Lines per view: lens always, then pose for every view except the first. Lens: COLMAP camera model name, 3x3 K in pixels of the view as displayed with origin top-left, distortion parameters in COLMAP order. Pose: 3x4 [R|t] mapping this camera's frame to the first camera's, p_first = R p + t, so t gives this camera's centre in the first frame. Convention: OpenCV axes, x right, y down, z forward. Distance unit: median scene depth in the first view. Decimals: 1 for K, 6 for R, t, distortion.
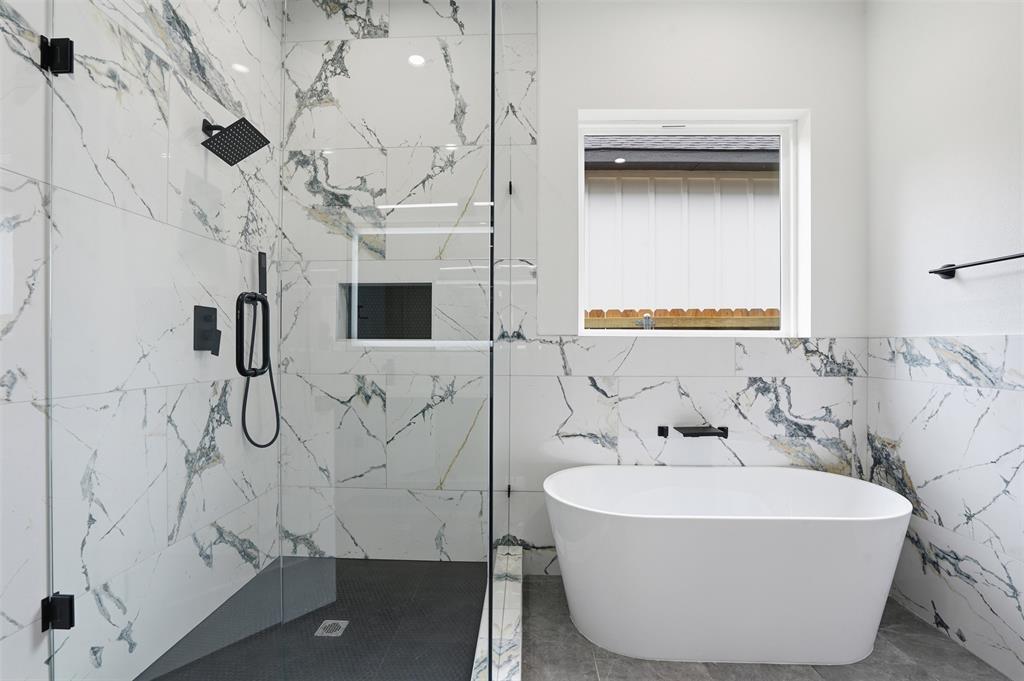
lens RADIAL K [[477.5, 0, 504.9], [0, 477.5, 346.3], [0, 0, 1]] dist [-0.060084, 0.021781]
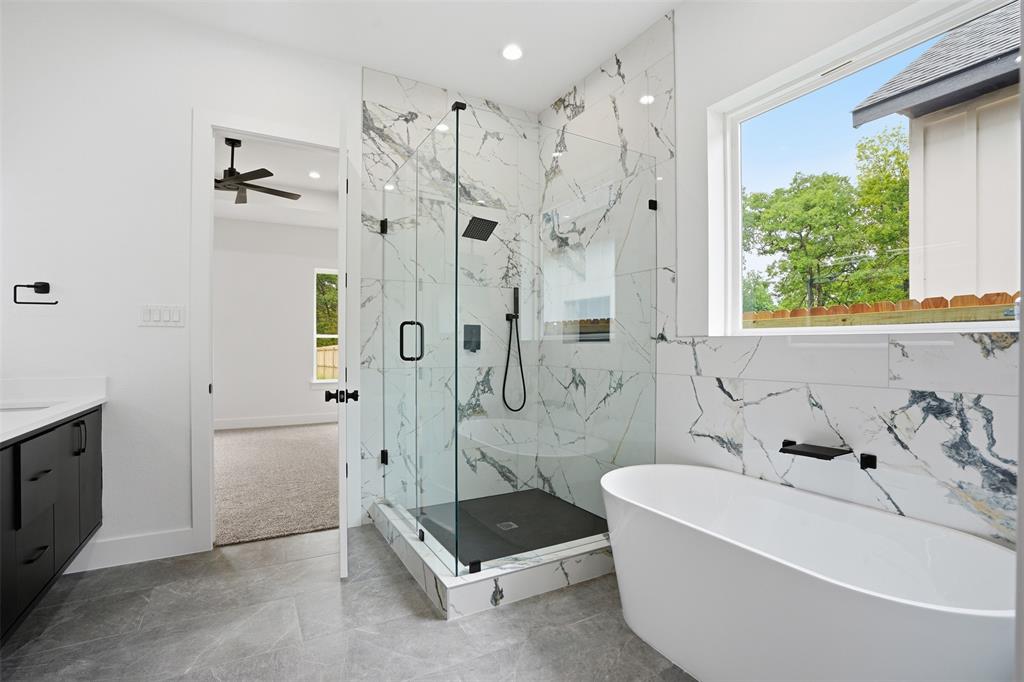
lens RADIAL K [[477.5, 0, 504.9], [0, 477.5, 346.8], [0, 0, 1]] dist [-0.060084, 0.021781]
pose [[0.523586, -0.001851, -0.851971, 0.777502], [-0.001159, 0.999995, -0.002885, 0.003452], [0.851972, 0.002498, 0.523582, 0.122421]]
